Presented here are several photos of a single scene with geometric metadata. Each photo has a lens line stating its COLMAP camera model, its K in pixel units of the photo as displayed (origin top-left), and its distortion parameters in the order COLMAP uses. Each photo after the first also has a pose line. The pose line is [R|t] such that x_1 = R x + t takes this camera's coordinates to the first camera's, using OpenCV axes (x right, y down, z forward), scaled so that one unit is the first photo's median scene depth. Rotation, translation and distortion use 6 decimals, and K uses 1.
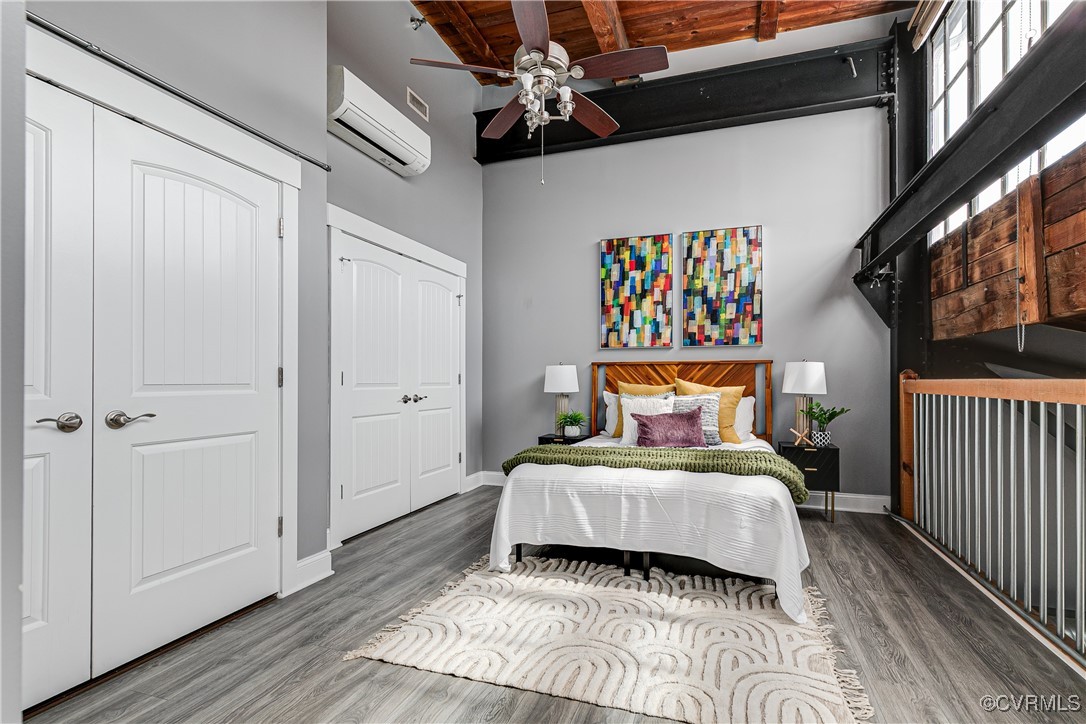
lens RADIAL K [[496.8, 0, 581.5], [0, 496.8, 378.1], [0, 0, 1]] dist [0.004043, -0.003080]
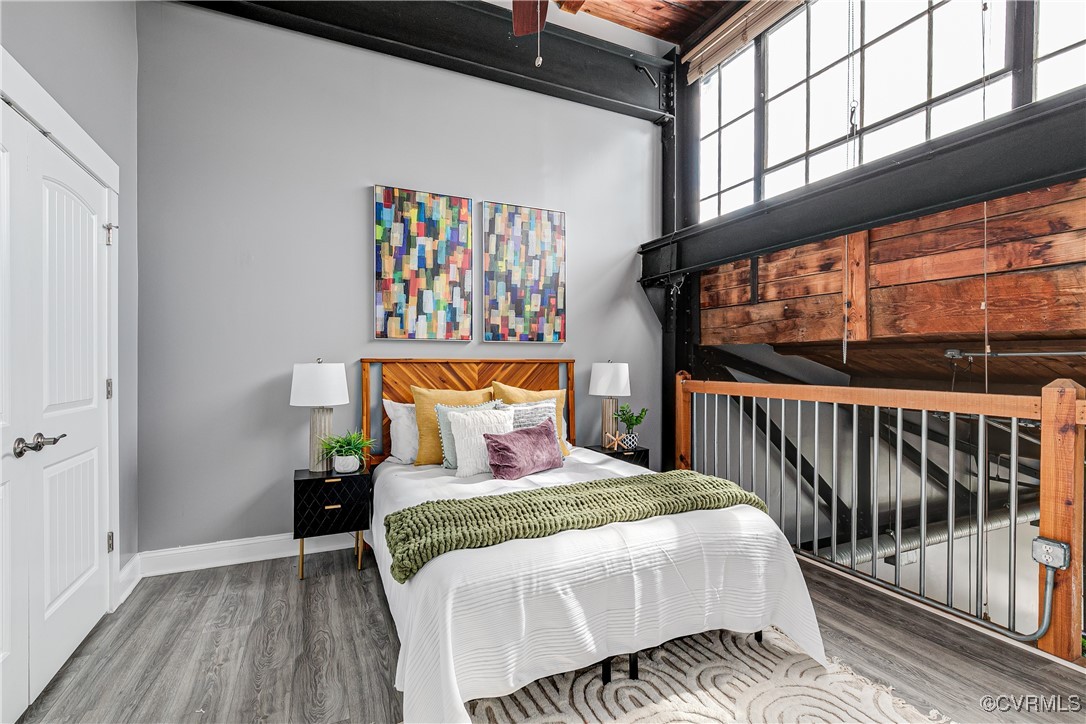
lens RADIAL K [[496.8, 0, 556.1], [0, 496.8, 365.8], [0, 0, 1]] dist [0.004043, -0.003080]
pose [[0.741771, 0.001169, 0.670652, -0.288702], [-0.005483, 0.999976, 0.004322, -0.031105], [-0.670631, -0.006883, 0.741760, 0.362950]]
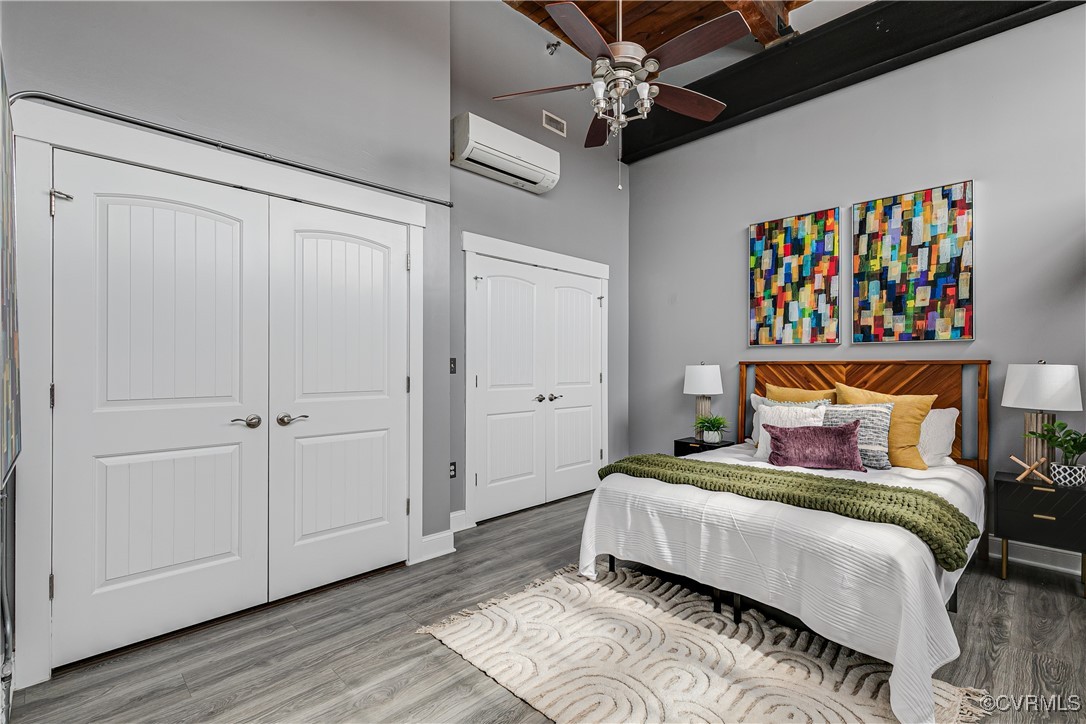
lens RADIAL K [[496.8, 0, 552.6], [0, 496.8, 363.6], [0, 0, 1]] dist [0.004043, -0.003080]
pose [[0.886633, 0.001610, -0.462471, 0.164089], [-0.002171, 0.999997, -0.000681, -0.031824], [0.462469, 0.001608, 0.886634, 0.050067]]
